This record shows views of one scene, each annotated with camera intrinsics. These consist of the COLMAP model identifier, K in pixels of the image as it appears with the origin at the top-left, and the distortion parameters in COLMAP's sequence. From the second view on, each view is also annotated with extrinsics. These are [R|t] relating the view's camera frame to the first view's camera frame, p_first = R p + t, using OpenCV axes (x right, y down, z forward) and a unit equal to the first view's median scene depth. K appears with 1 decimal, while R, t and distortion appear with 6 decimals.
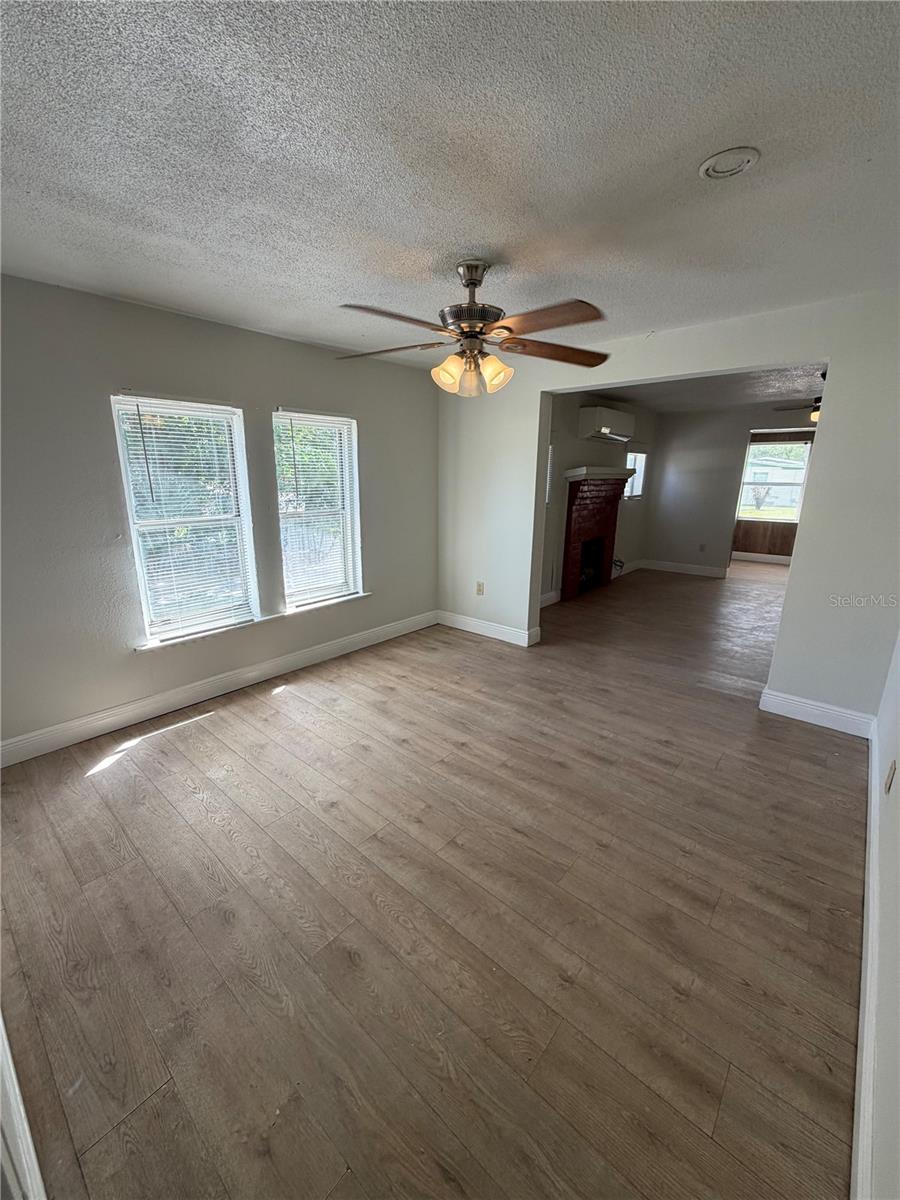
lens RADIAL K [[476.1, 0, 453.0], [0, 476.1, 597.2], [0, 0, 1]] dist [-0.000621, 0.000374]
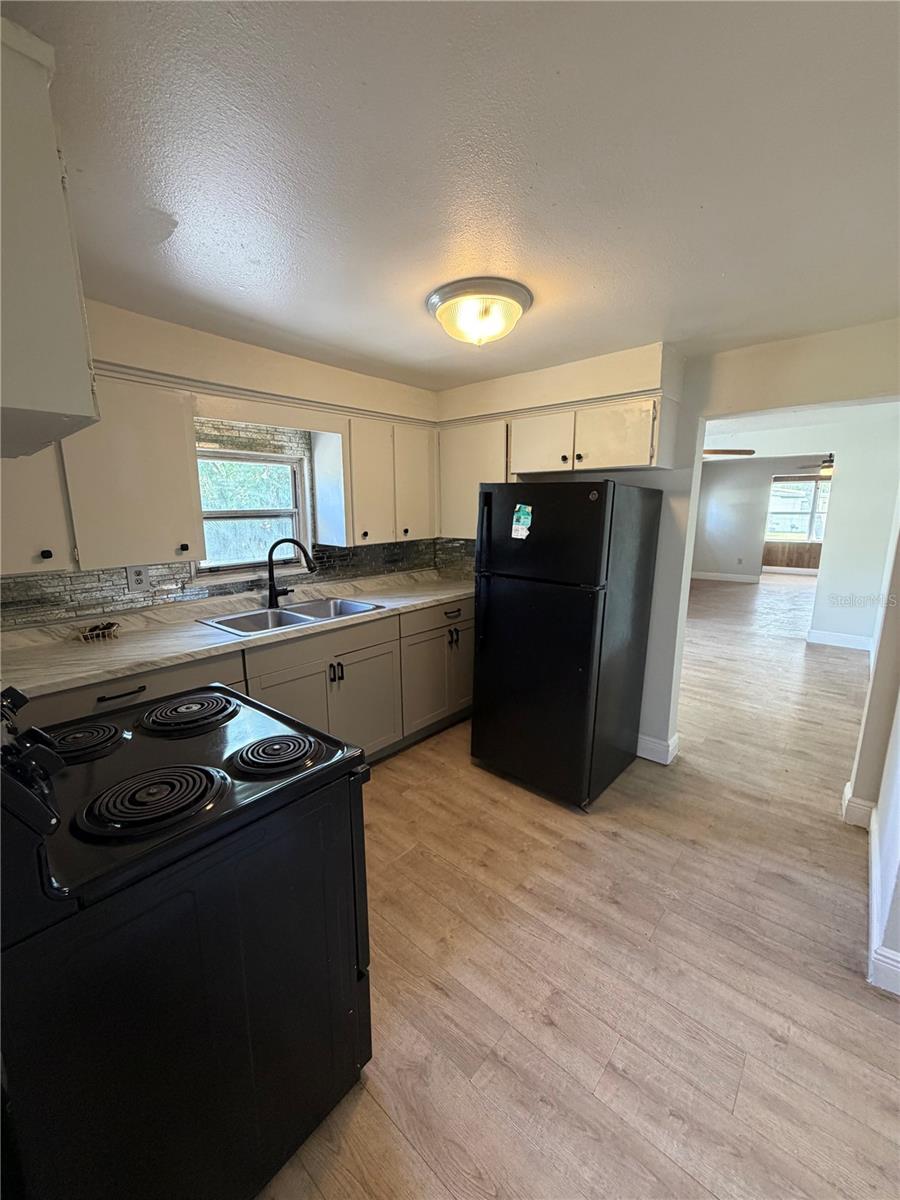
lens RADIAL K [[476.1, 0, 454.0], [0, 476.1, 599.8], [0, 0, 1]] dist [-0.000621, 0.000374]
pose [[0.999771, -0.021301, -0.002021, -0.784285], [0.021131, 0.997787, -0.063040, 0.199862], [0.003360, 0.062983, 0.998009, -0.922924]]
